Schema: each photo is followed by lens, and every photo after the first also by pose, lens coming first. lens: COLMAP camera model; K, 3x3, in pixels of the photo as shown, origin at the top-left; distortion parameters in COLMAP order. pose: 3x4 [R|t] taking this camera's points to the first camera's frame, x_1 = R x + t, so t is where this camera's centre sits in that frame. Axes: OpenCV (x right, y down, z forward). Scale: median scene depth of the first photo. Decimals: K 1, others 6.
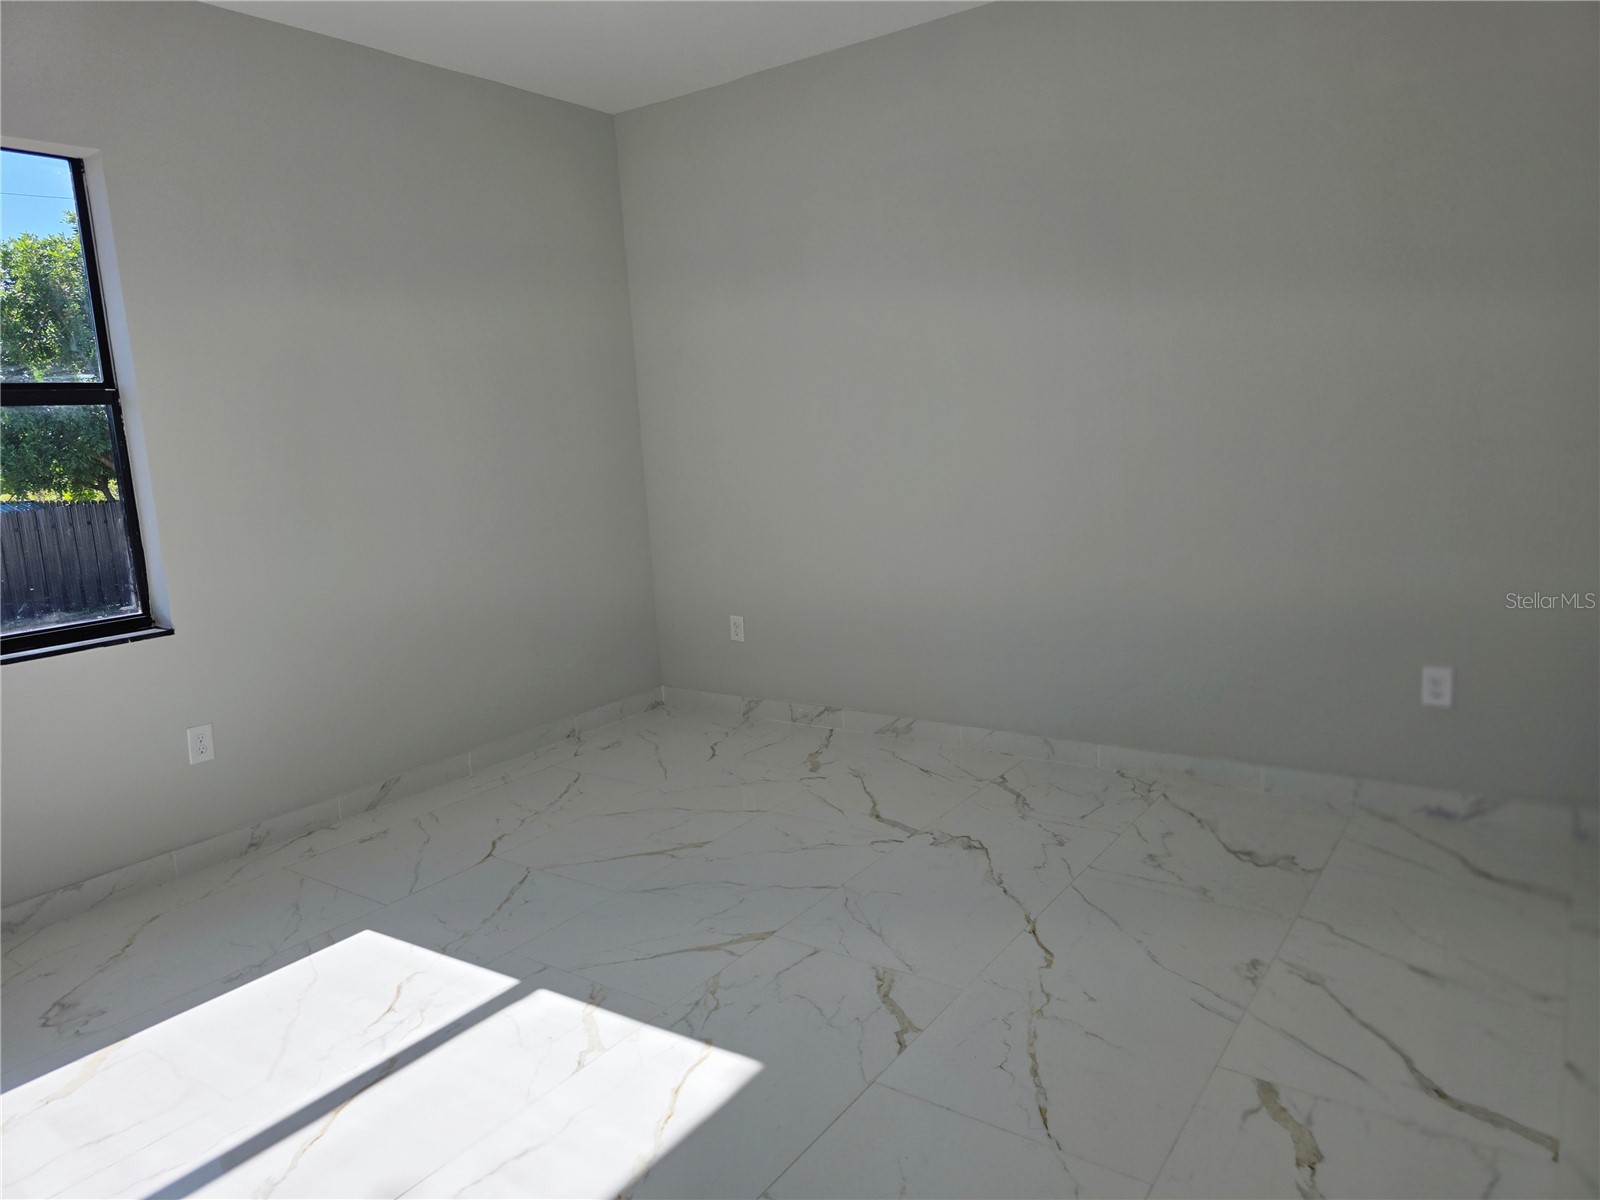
lens RADIAL K [[1077.6, 0, 811.6], [0, 1077.6, 599.8], [0, 0, 1]] dist [0.054632, -0.050039]
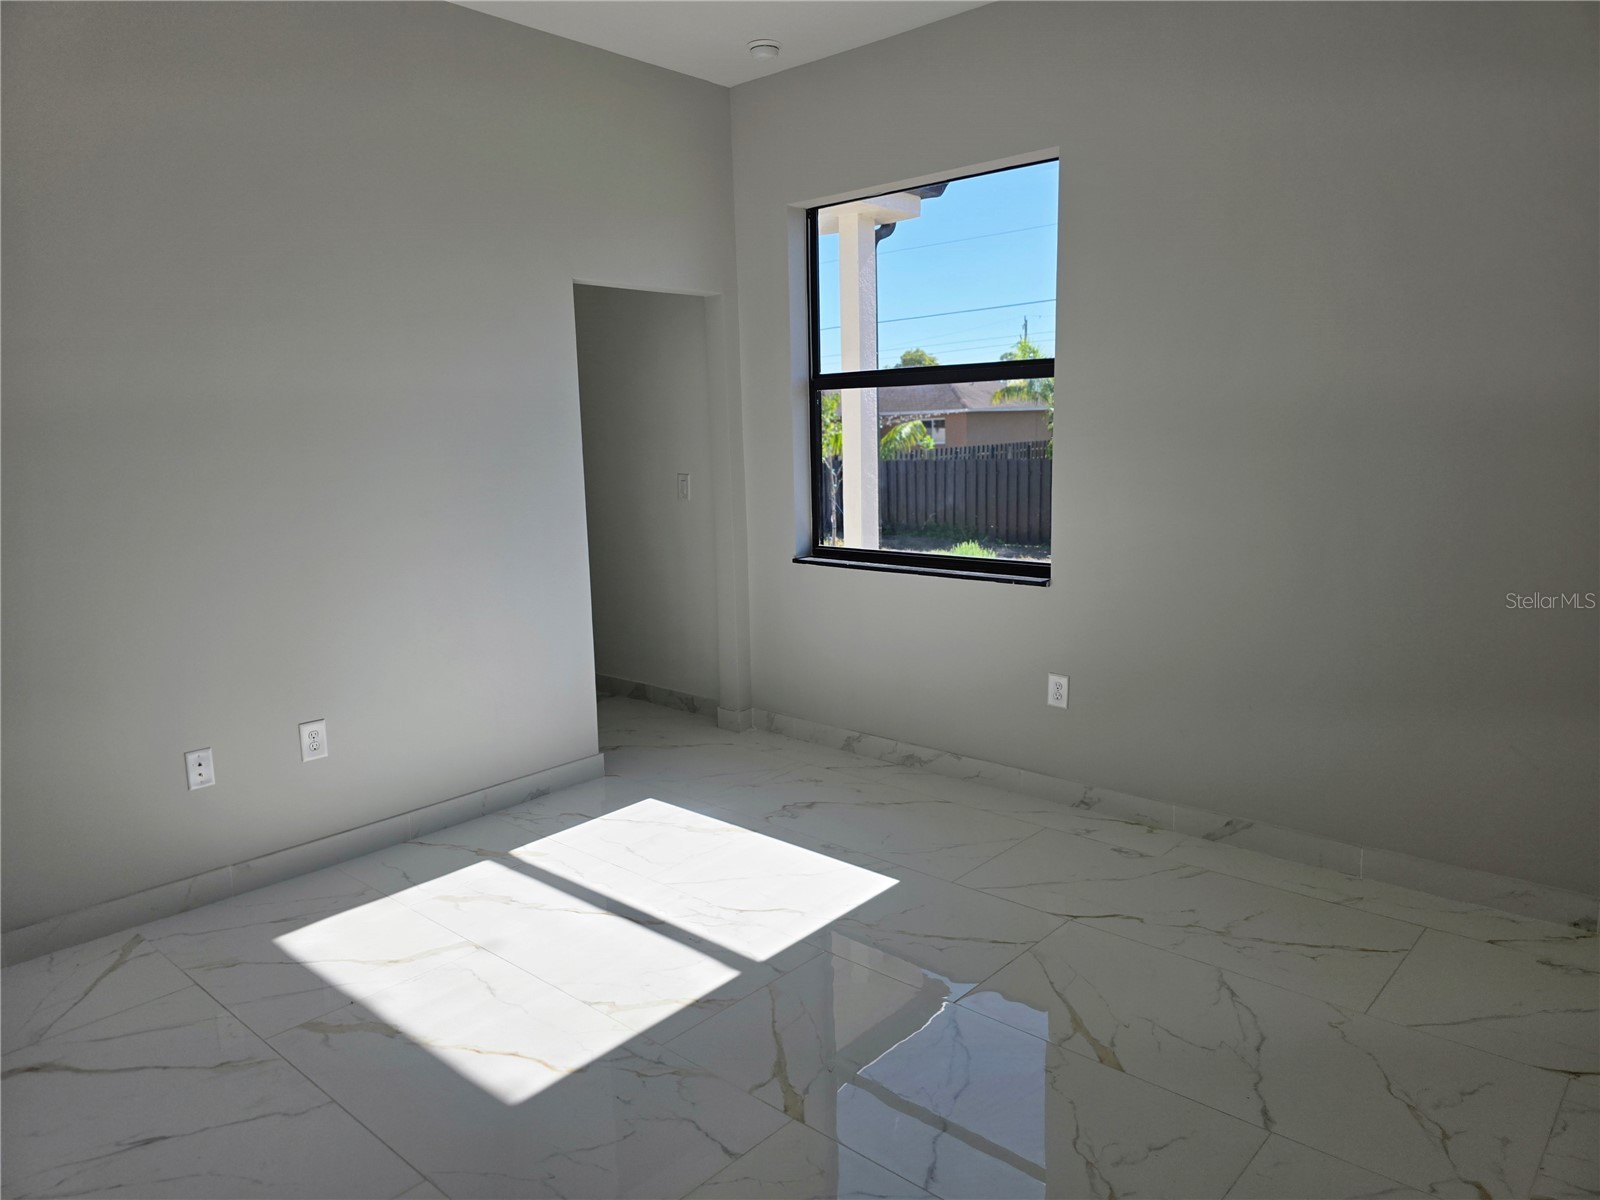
lens RADIAL K [[1077.6, 0, 811.8], [0, 1077.6, 605.6], [0, 0, 1]] dist [0.054632, -0.050039]
pose [[-0.115474, 0.217119, -0.969291, 0.434354], [-0.139785, 0.962556, 0.232264, -0.145450], [0.983426, 0.162313, -0.080800, 0.725665]]
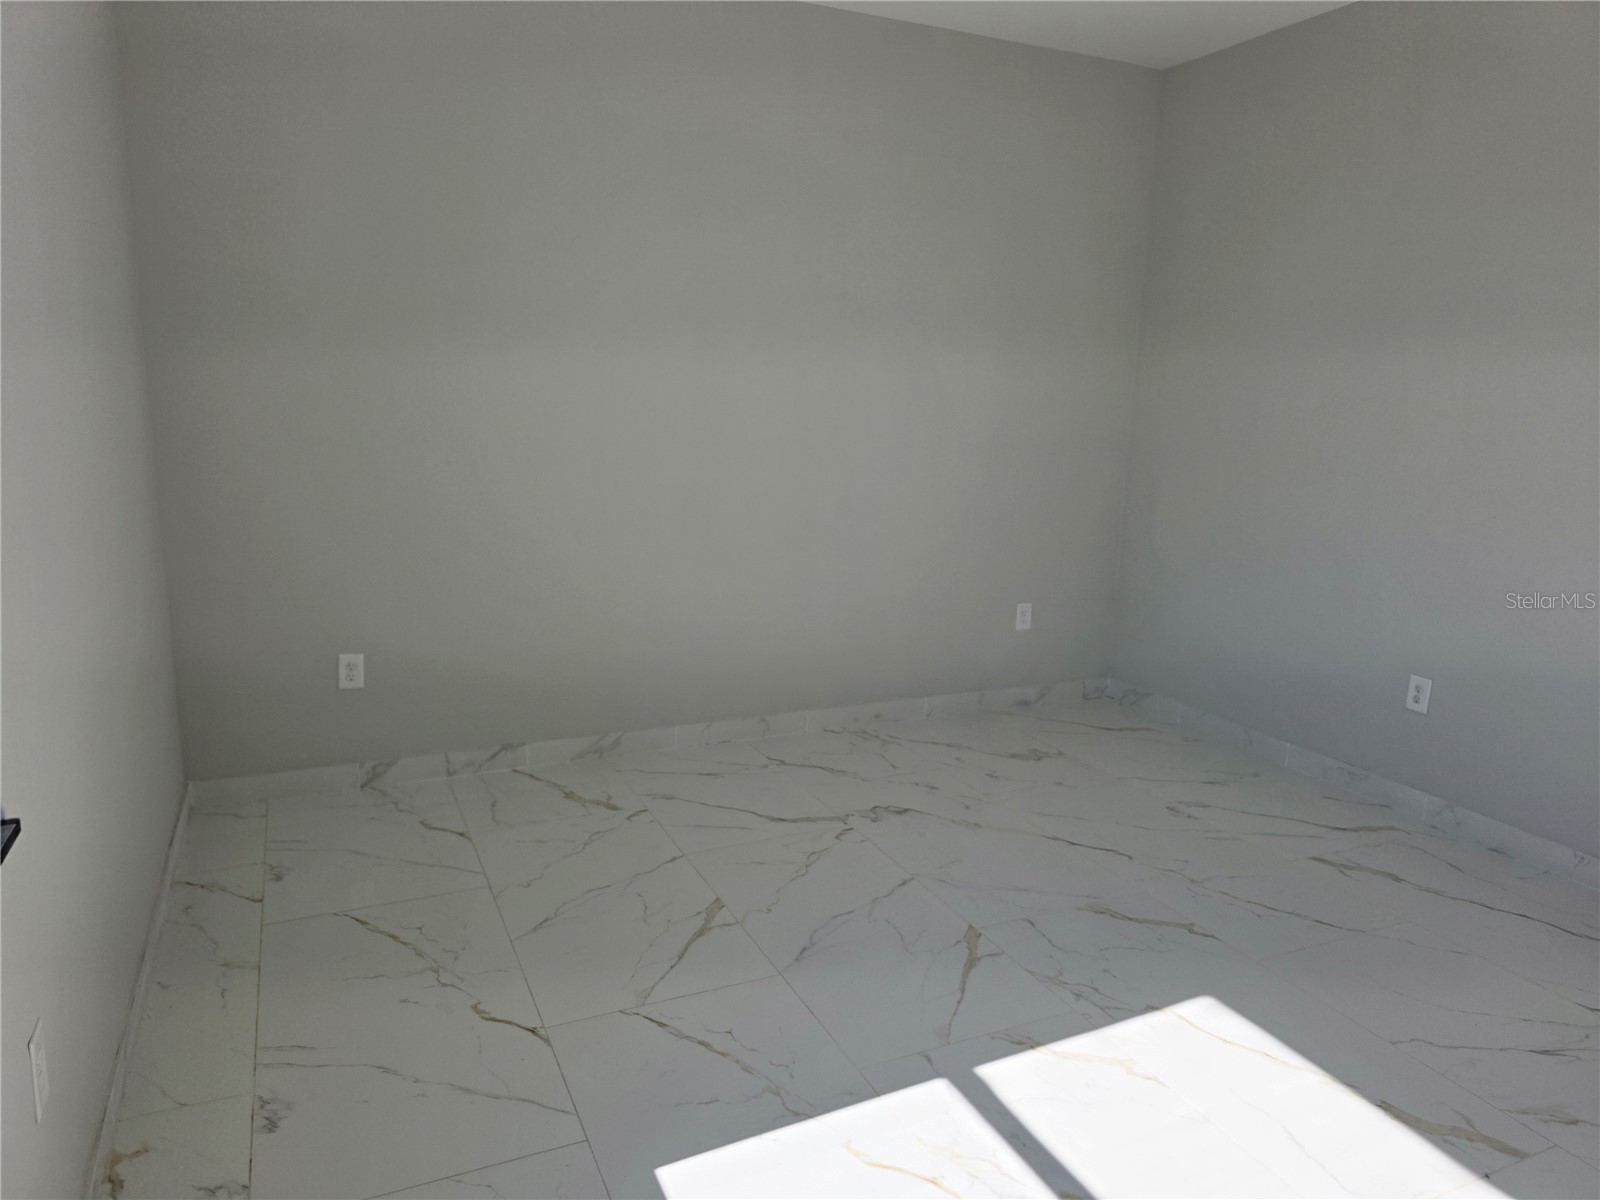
lens RADIAL K [[1077.6, 0, 804.1], [0, 1077.6, 590.8], [0, 0, 1]] dist [0.054632, -0.050039]
pose [[0.499522, -0.090964, 0.861512, -0.669558], [0.095911, 0.994165, 0.049359, -0.042576], [-0.860976, 0.057973, 0.505332, 0.442237]]
